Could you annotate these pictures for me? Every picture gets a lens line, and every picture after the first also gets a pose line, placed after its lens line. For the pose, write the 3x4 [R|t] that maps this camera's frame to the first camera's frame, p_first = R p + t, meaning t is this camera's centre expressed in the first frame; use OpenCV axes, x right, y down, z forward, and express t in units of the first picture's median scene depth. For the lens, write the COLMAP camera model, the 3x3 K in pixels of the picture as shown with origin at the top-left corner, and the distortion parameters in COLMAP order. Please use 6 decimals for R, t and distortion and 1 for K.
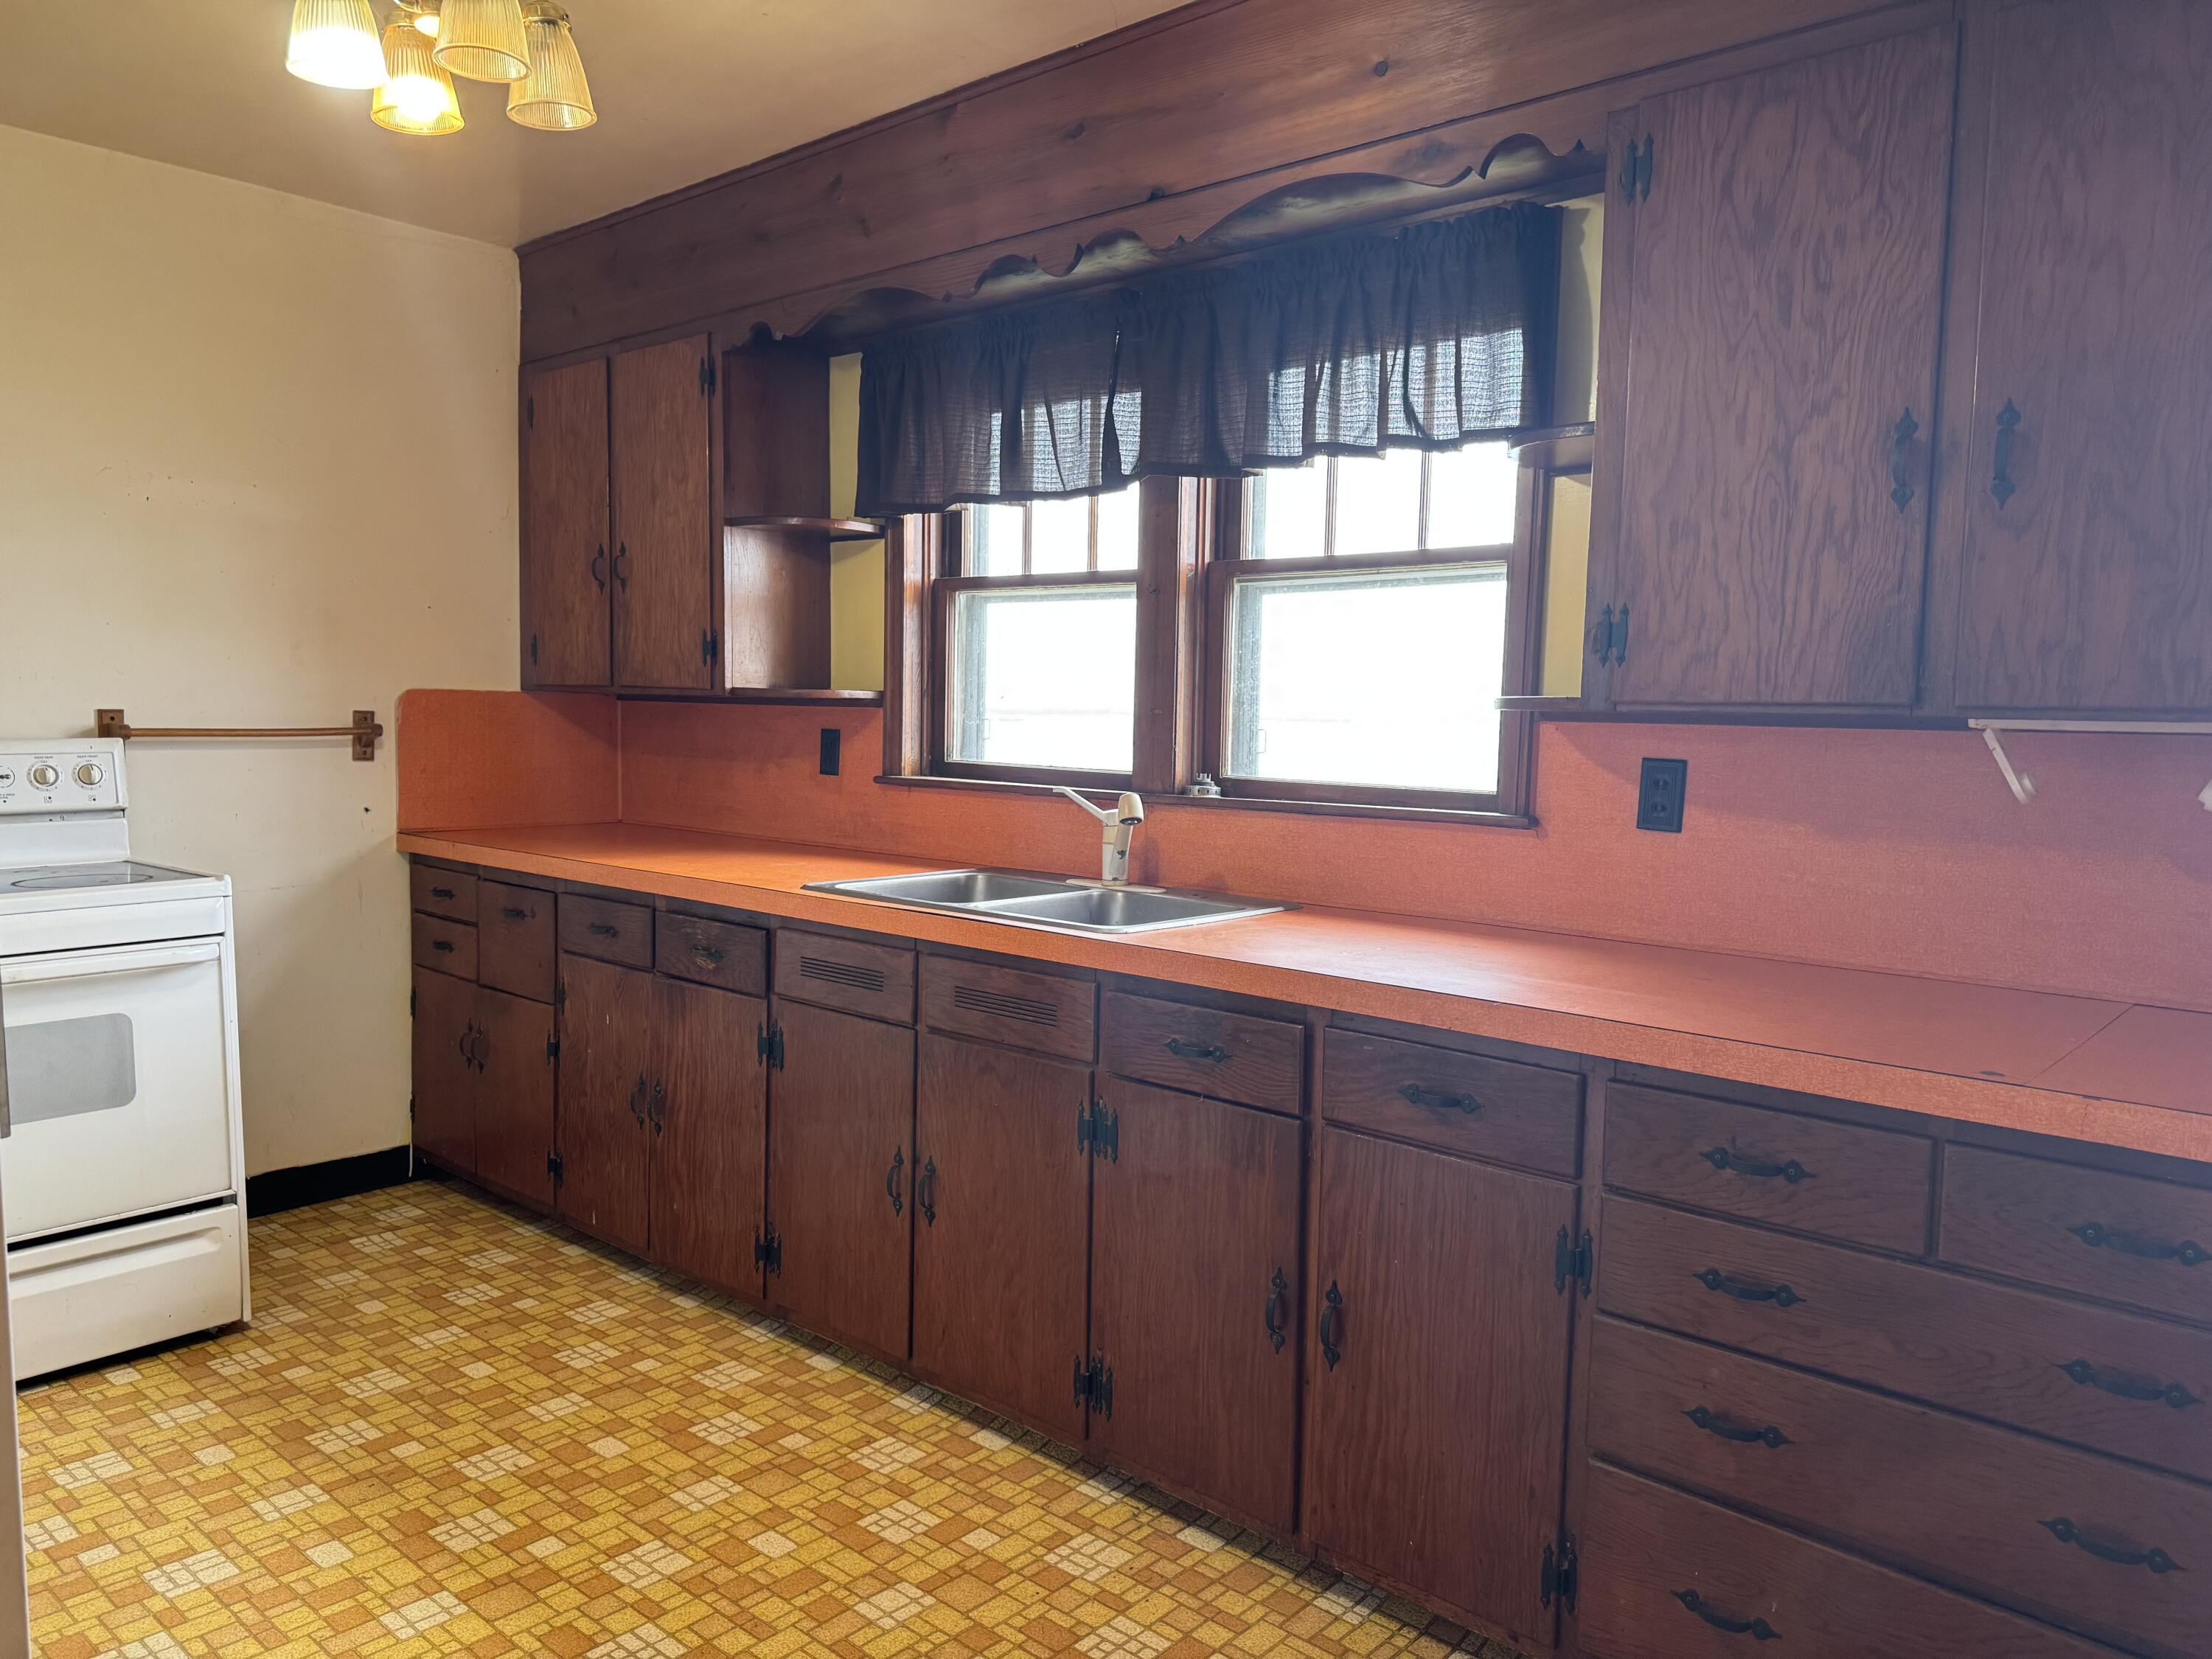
lens RADIAL K [[1576.9, 0, 1101.1], [0, 1576.9, 825.9], [0, 0, 1]] dist [-0.000586, -0.010592]
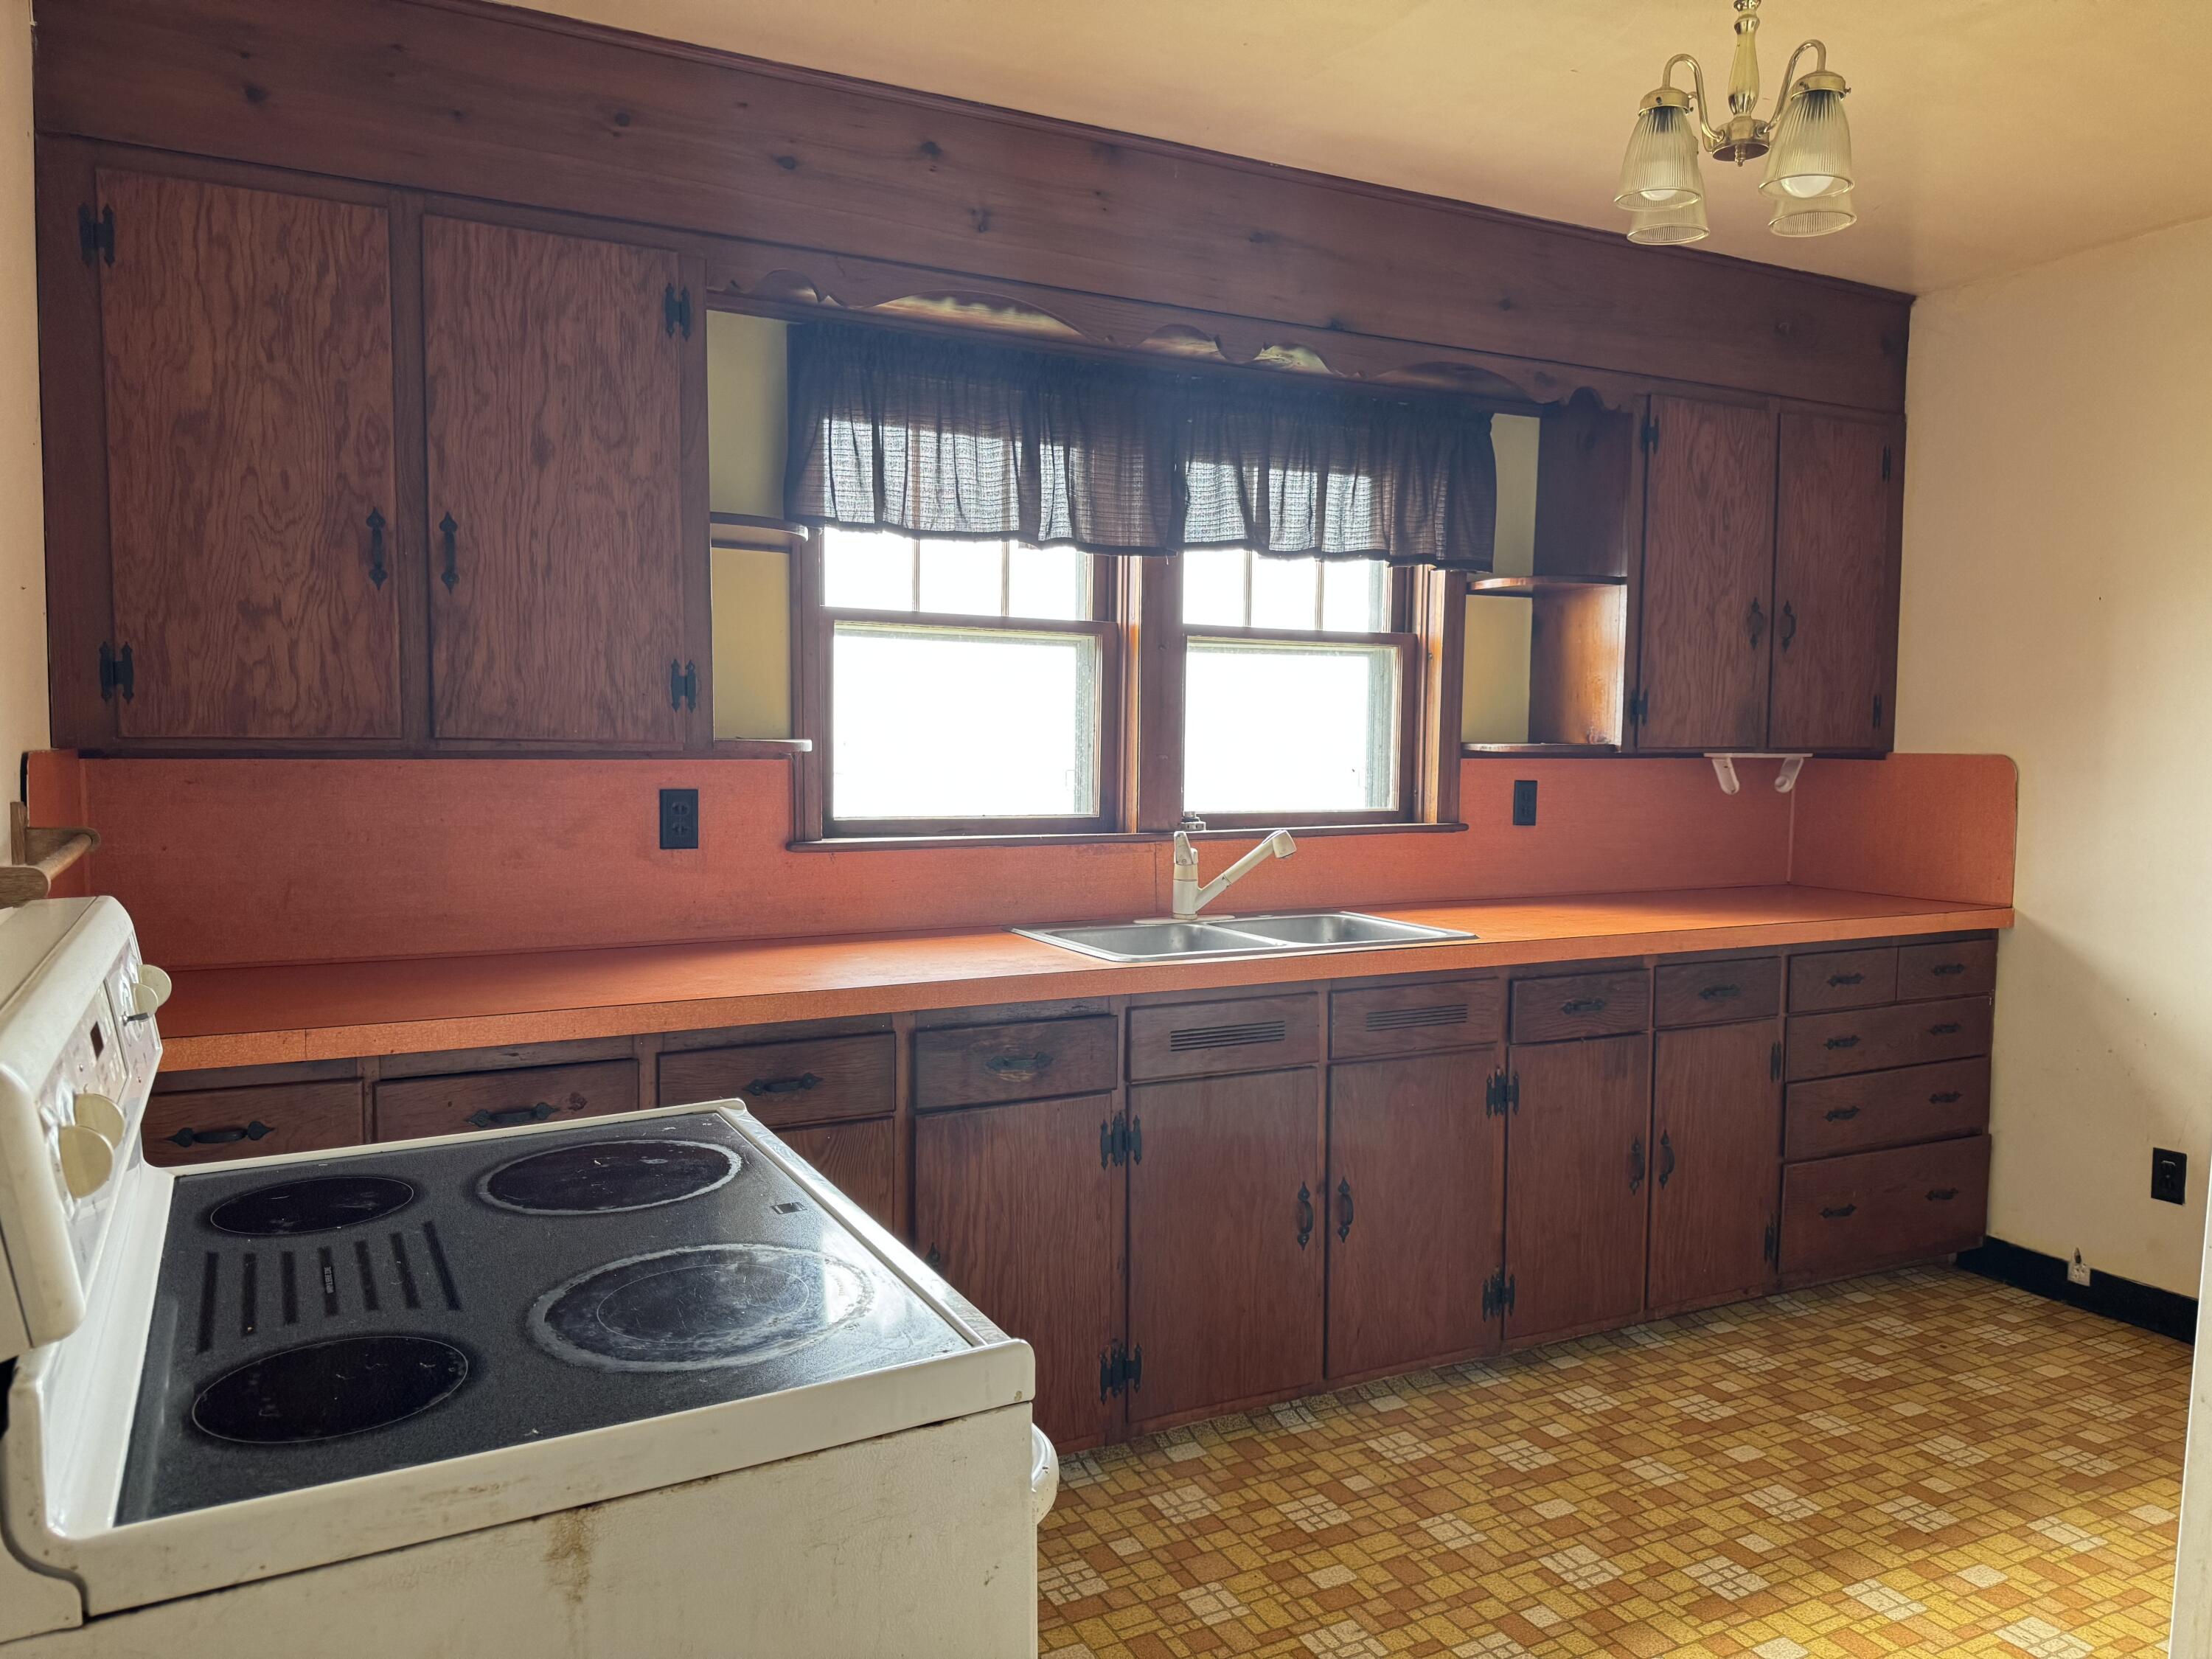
lens RADIAL K [[1576.9, 0, 1101.4], [0, 1576.9, 839.0], [0, 0, 1]] dist [-0.000586, -0.010592]
pose [[0.348800, -0.072460, 0.934392, -1.121990], [0.074348, 0.996004, 0.049484, -0.083619], [-0.934243, 0.052211, 0.352793, 0.738624]]
